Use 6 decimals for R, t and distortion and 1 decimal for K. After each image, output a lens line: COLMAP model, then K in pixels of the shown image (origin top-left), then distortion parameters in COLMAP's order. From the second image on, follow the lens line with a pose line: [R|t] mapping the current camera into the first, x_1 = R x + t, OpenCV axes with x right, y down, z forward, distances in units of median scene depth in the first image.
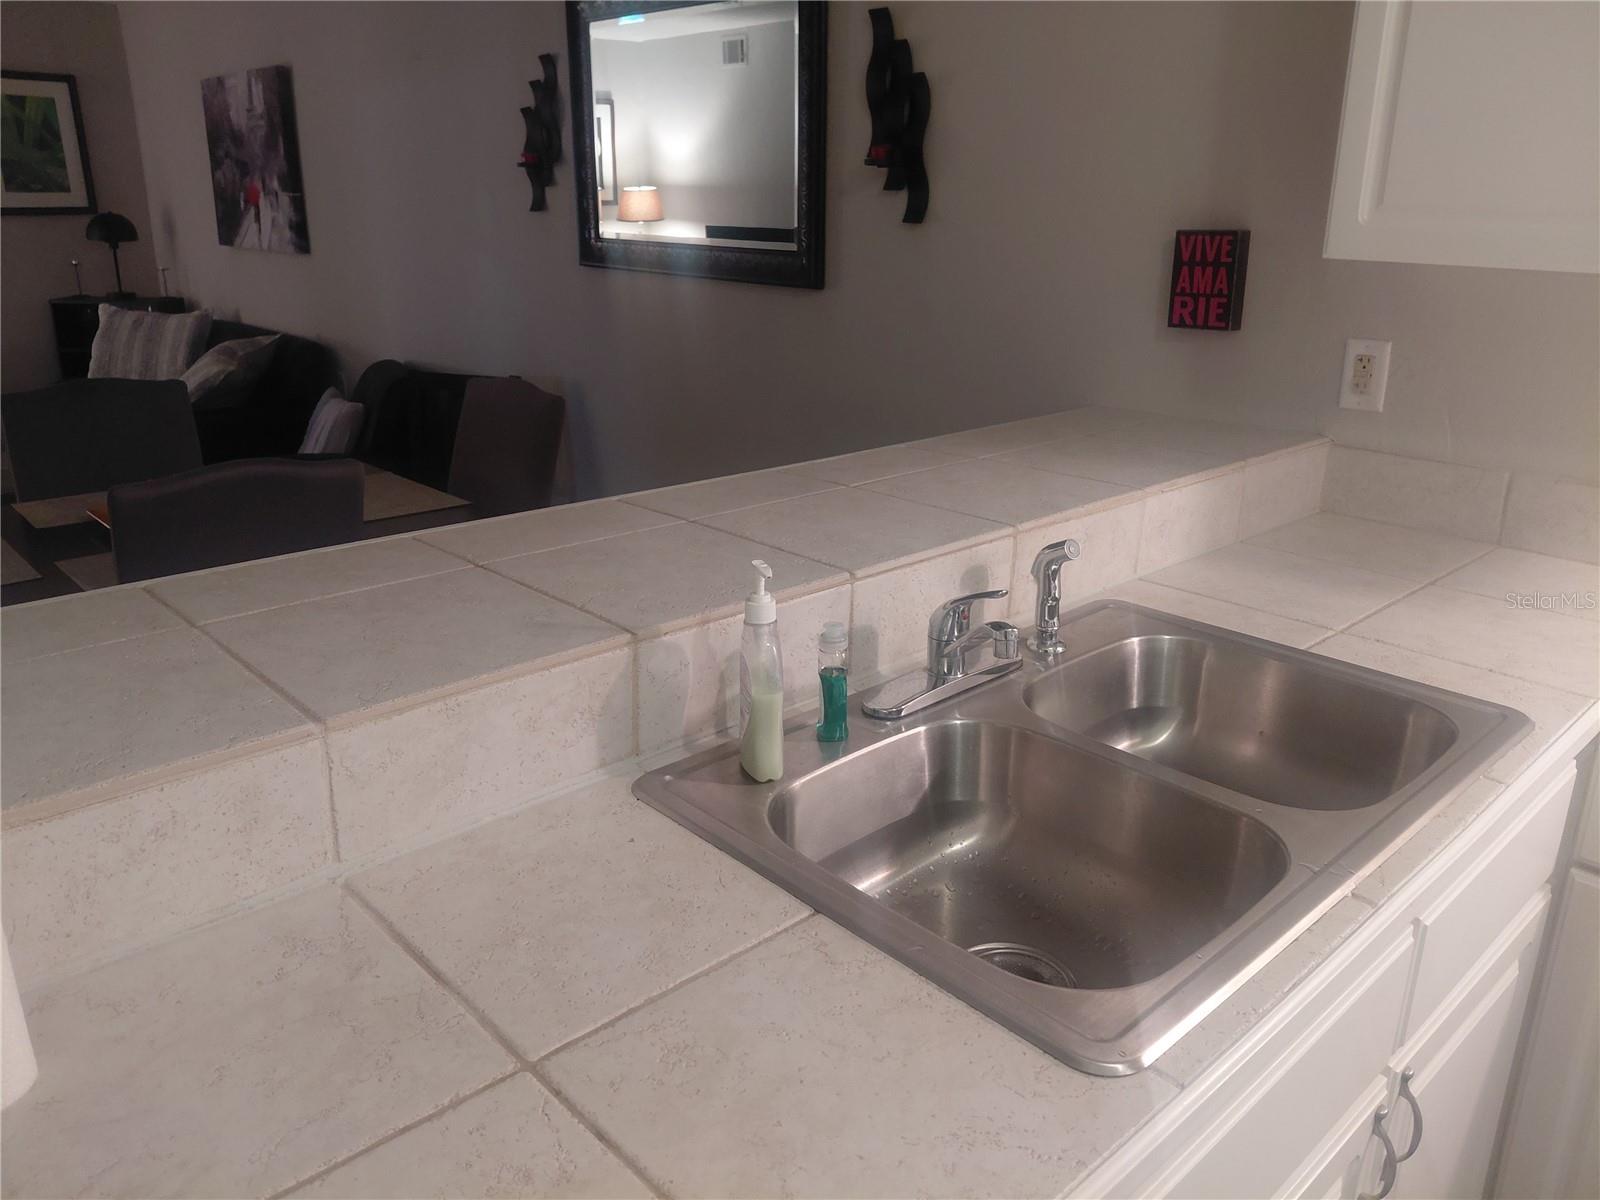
lens RADIAL K [[1186.6, 0, 801.6], [0, 1186.6, 589.3], [0, 0, 1]] dist [0.046518, -0.084676]
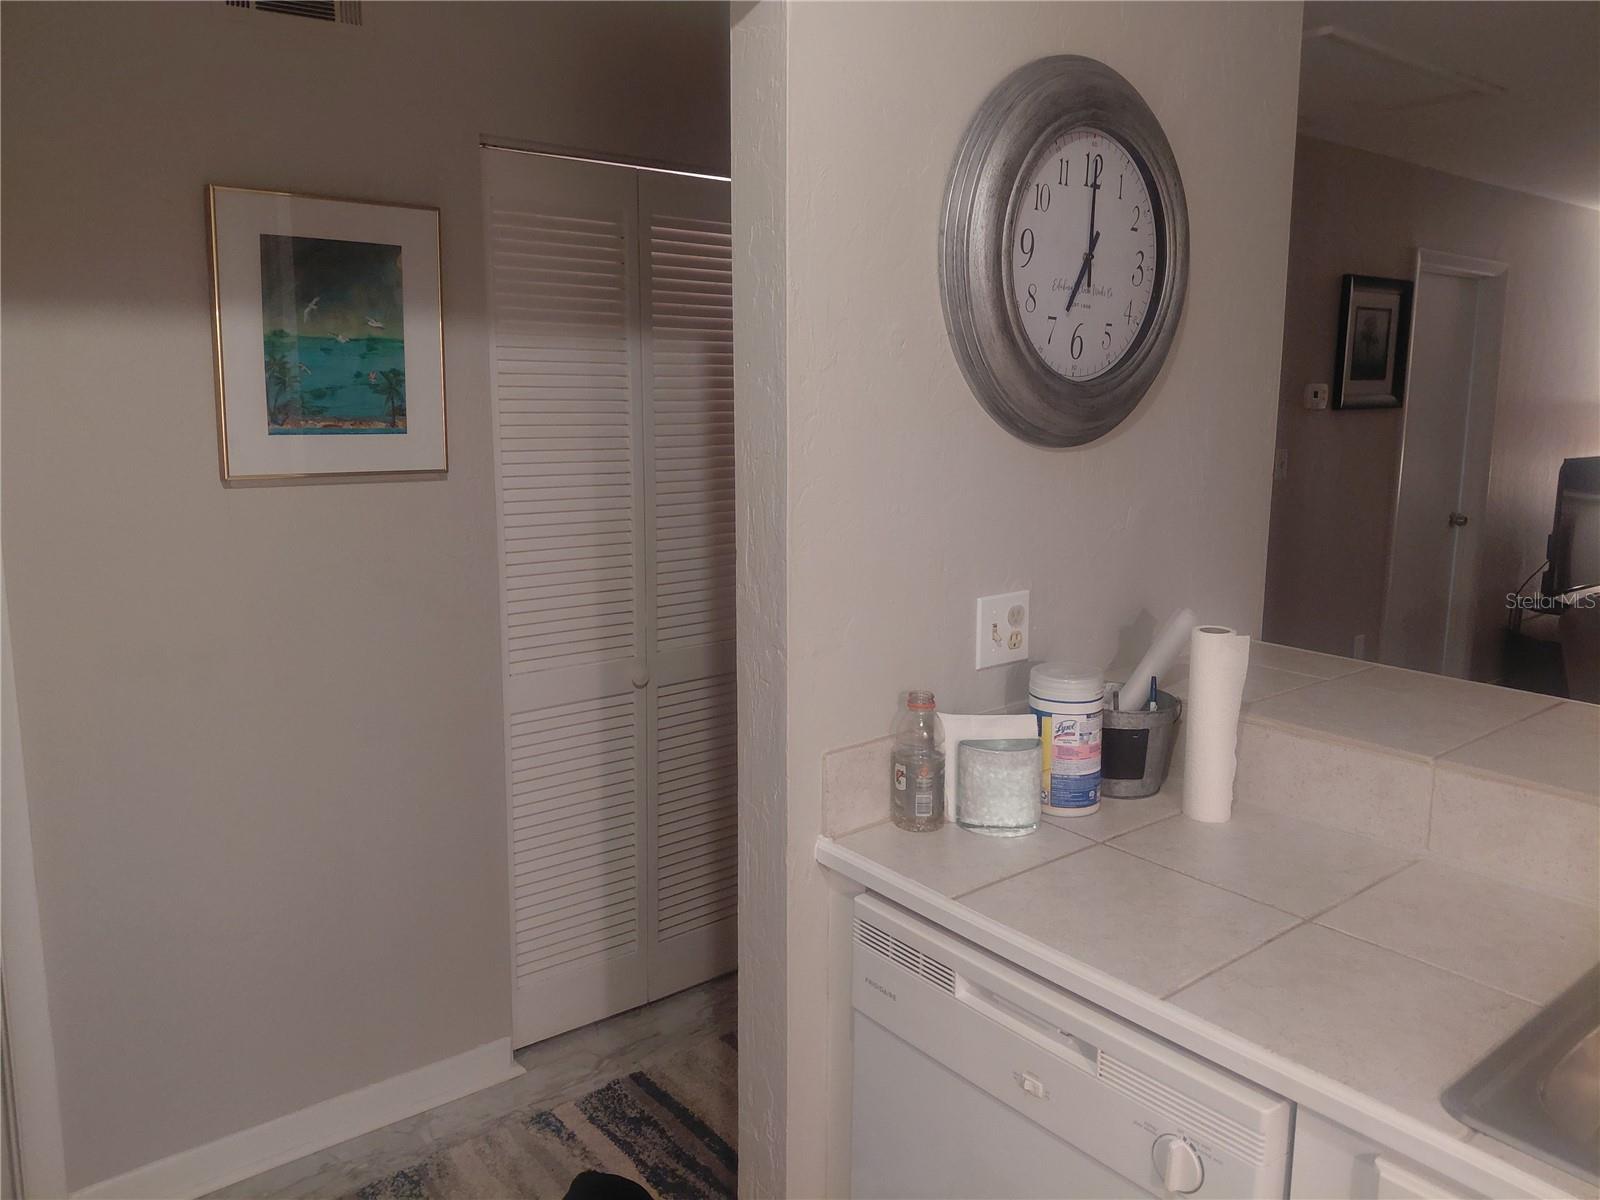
lens RADIAL K [[1186.6, 0, 795.8], [0, 1186.6, 573.1], [0, 0, 1]] dist [0.046518, -0.084676]
pose [[-0.074034, 0.151146, -0.985735, 0.571174], [-0.318807, 0.932991, 0.167003, -0.056653], [0.944924, 0.326624, -0.020886, 0.042821]]
